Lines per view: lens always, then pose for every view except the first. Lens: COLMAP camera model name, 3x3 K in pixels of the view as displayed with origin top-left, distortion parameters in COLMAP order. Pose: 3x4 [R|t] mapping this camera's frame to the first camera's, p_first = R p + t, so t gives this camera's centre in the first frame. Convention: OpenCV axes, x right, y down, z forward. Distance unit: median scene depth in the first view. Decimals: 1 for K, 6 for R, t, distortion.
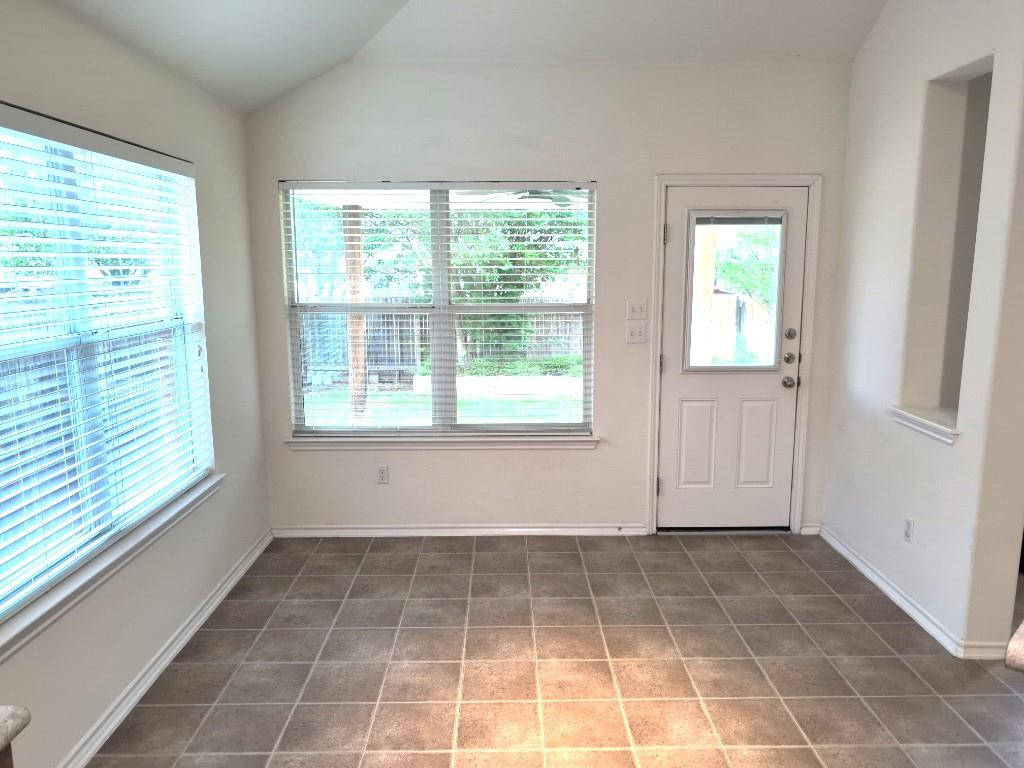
lens RADIAL K [[790.1, 0, 512.7], [0, 790.1, 400.6], [0, 0, 1]] dist [0.008492, 0.003488]
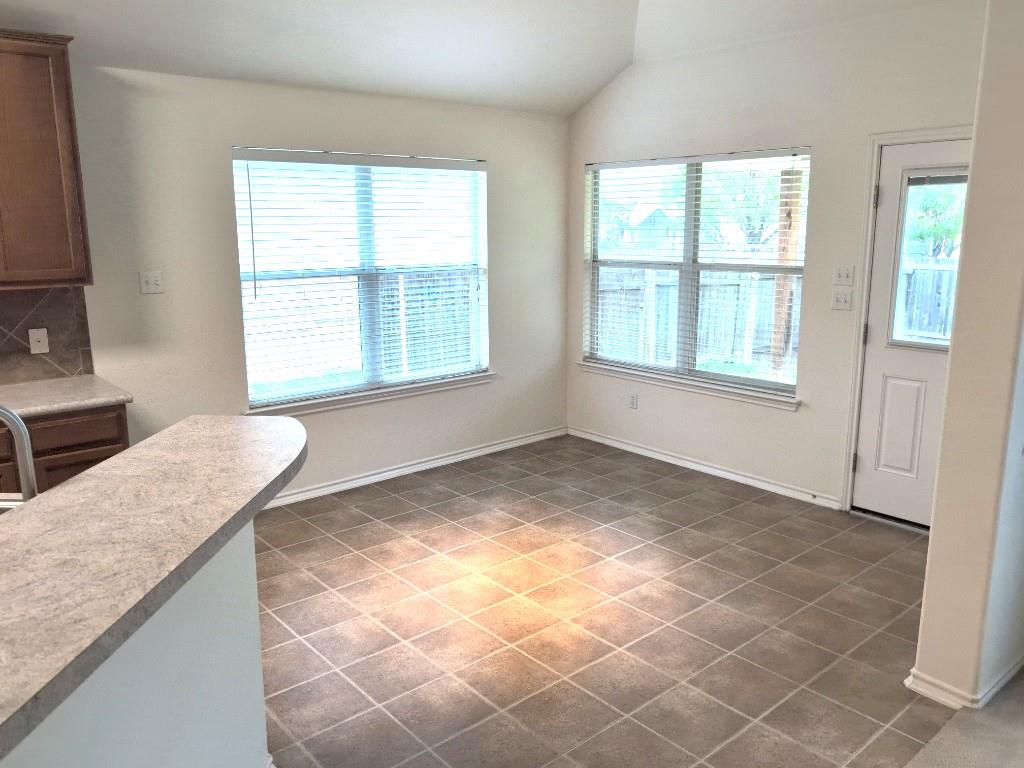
lens RADIAL K [[778.2, 0, 514.9], [0, 778.2, 387.8], [0, 0, 1]] dist [-0.005033, -0.005583]
pose [[0.637425, 0.156118, -0.754531, 0.657102], [-0.129837, 0.987018, 0.094535, -0.017381], [0.759494, 0.037708, 0.649420, 0.079881]]
